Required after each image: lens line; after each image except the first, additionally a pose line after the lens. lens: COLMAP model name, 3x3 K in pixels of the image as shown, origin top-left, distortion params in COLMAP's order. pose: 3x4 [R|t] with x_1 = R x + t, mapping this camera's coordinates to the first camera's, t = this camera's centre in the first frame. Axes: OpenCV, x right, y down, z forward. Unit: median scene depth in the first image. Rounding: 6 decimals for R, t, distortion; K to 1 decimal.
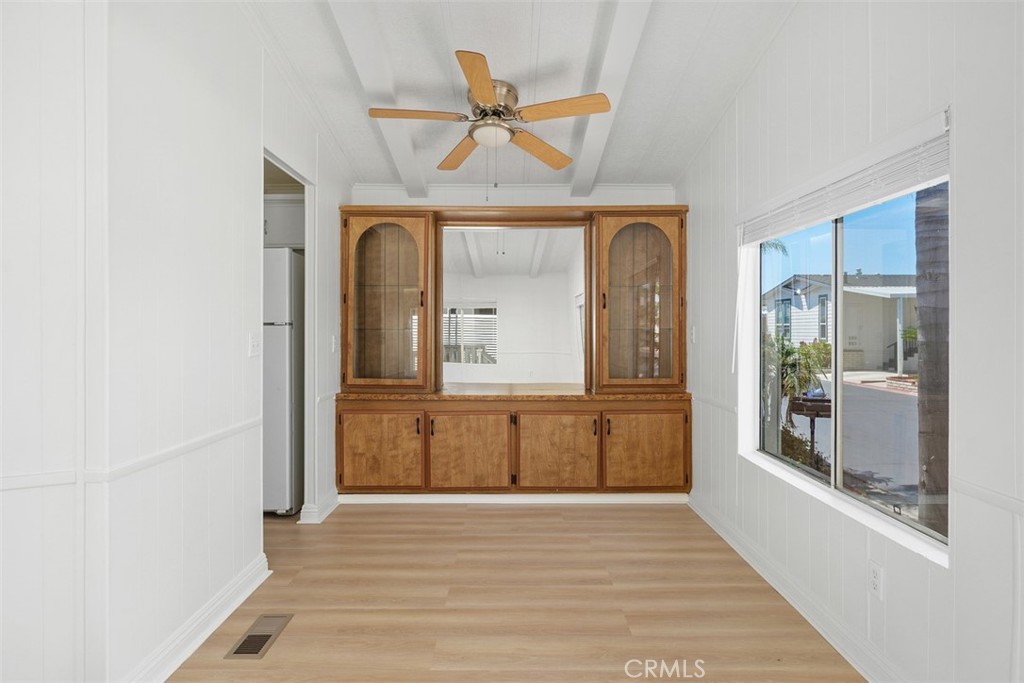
lens RADIAL K [[616.0, 0, 512.8], [0, 616.0, 335.3], [0, 0, 1]] dist [-0.000282, 0.000049]
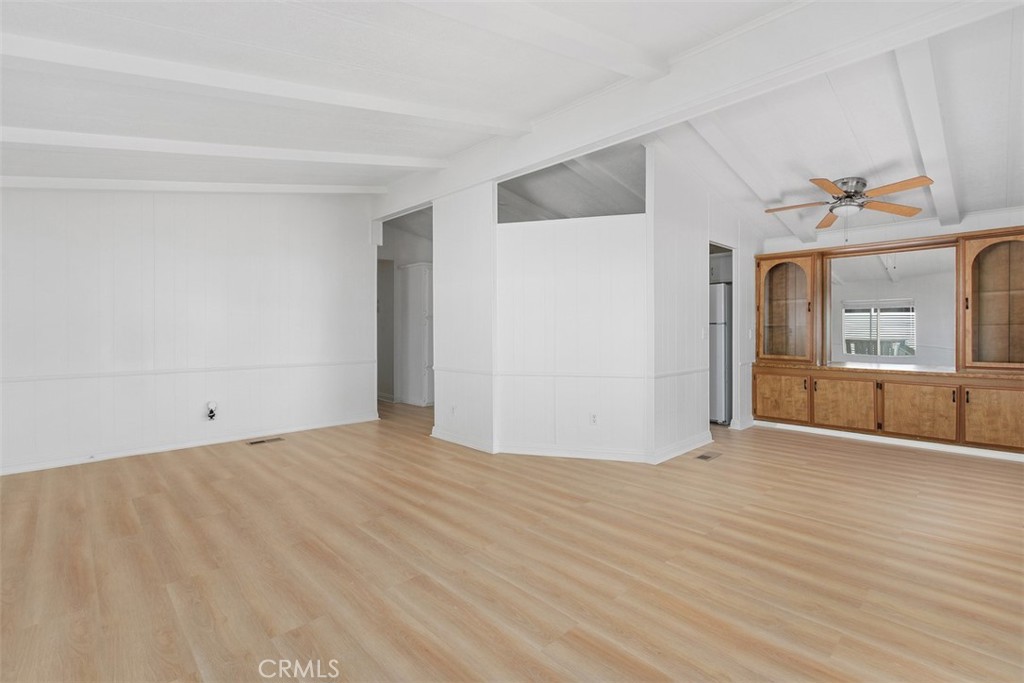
lens RADIAL K [[466.9, 0, 507.0], [0, 466.9, 327.2], [0, 0, 1]] dist [-0.003320, -0.000831]
pose [[0.693441, -0.004400, -0.720500, 0.190432], [-0.001119, 0.999974, -0.007183, 0.004076], [0.720512, 0.005788, 0.693418, -0.435923]]
